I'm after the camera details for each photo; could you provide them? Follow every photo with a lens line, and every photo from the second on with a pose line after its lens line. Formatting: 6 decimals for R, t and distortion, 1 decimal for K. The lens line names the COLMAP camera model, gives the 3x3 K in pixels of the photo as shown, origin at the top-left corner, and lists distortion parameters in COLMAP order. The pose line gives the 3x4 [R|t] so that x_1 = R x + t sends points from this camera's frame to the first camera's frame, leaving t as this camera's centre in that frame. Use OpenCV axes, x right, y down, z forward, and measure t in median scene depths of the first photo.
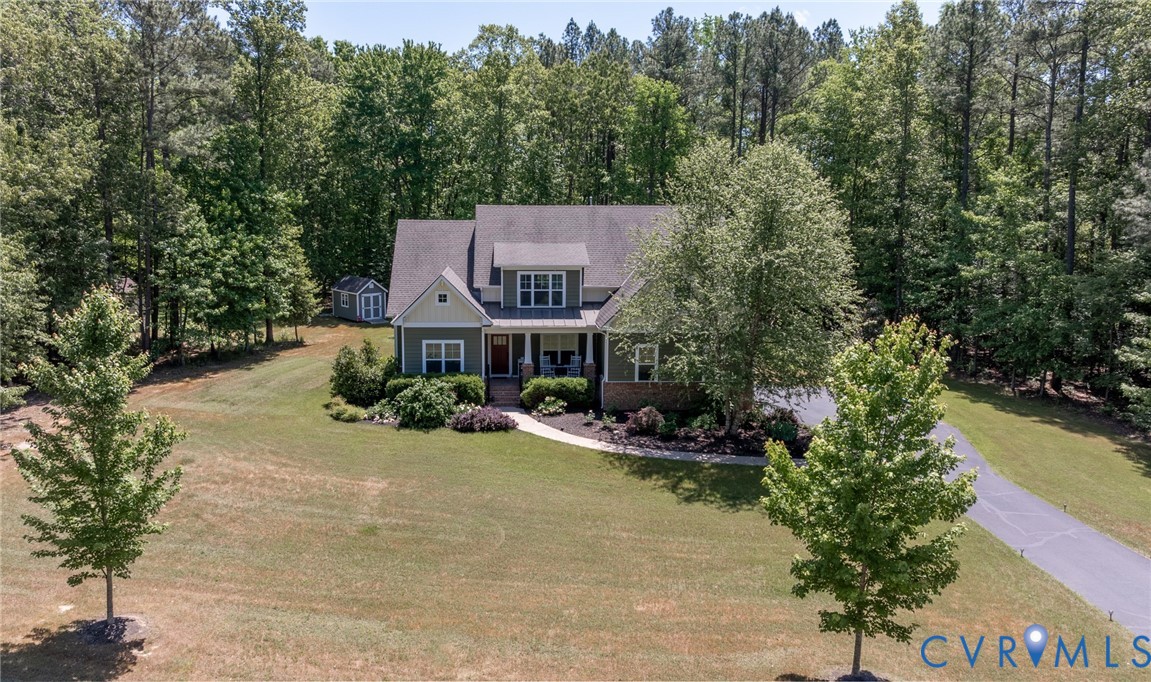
lens RADIAL K [[854.5, 0, 567.6], [0, 854.5, 342.1], [0, 0, 1]] dist [-0.002145, 0.000776]
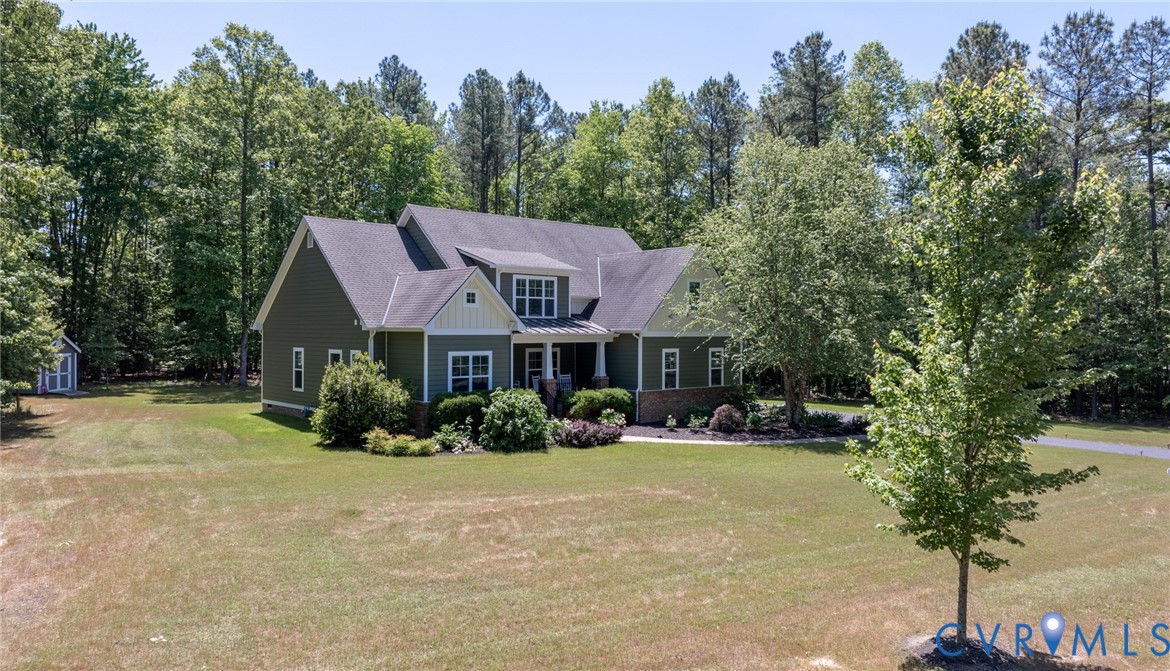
lens RADIAL K [[831.7, 0, 597.3], [0, 831.7, 336.9], [0, 0, 1]] dist [-0.020441, 0.013880]
pose [[0.773420, -0.008491, 0.633837, -0.537913], [0.096483, 0.989837, -0.104471, 0.075292], [-0.626508, 0.141954, 0.766379, 0.337361]]
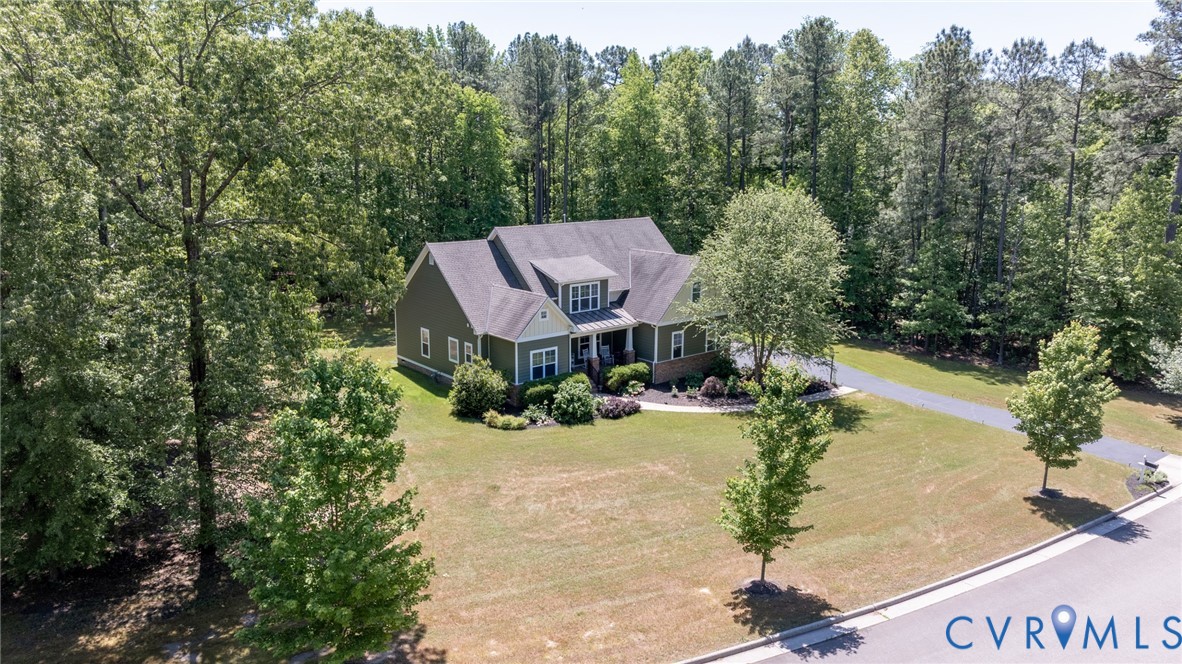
lens RADIAL K [[821.5, 0, 593.4], [0, 821.5, 330.3], [0, 0, 1]] dist [-0.016884, 0.012876]
pose [[0.806739, -0.126188, 0.577277, -0.755106], [0.088107, 0.991699, 0.093649, -0.130728], [-0.584303, -0.024688, 0.811160, 0.014239]]
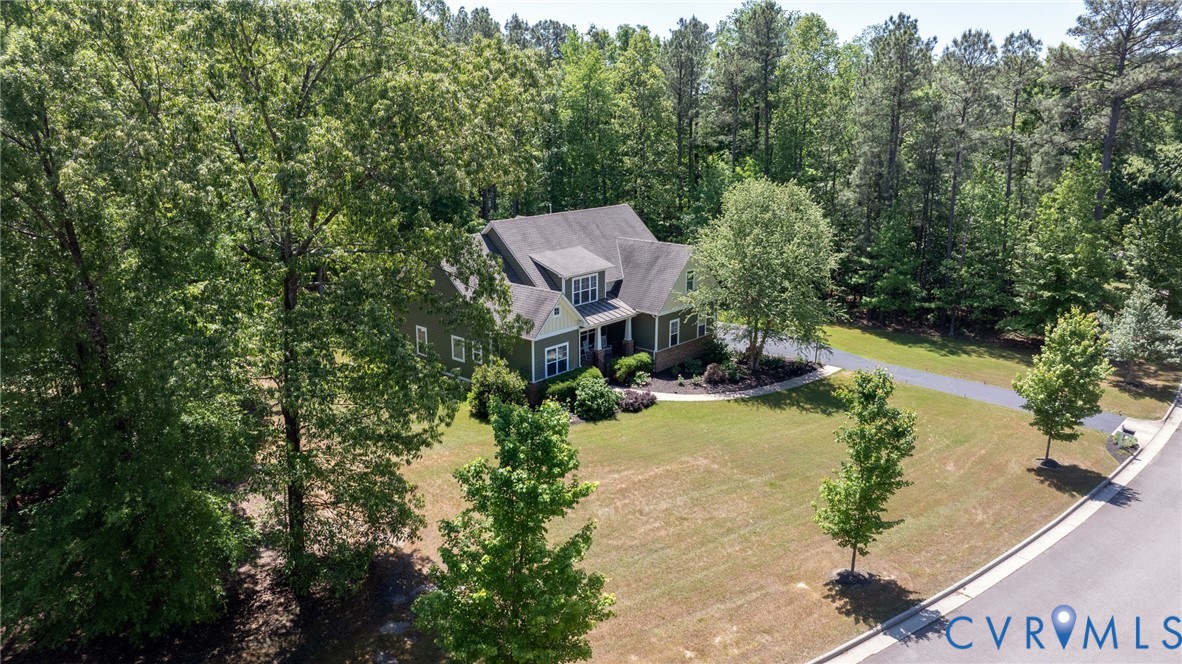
lens RADIAL K [[821.5, 0, 591.3], [0, 821.5, 329.1], [0, 0, 1]] dist [-0.016884, 0.012876]
pose [[0.708844, -0.183036, 0.681203, -0.898352], [0.106641, 0.982453, 0.153012, -0.197347], [-0.697257, -0.035818, 0.715926, 0.130162]]
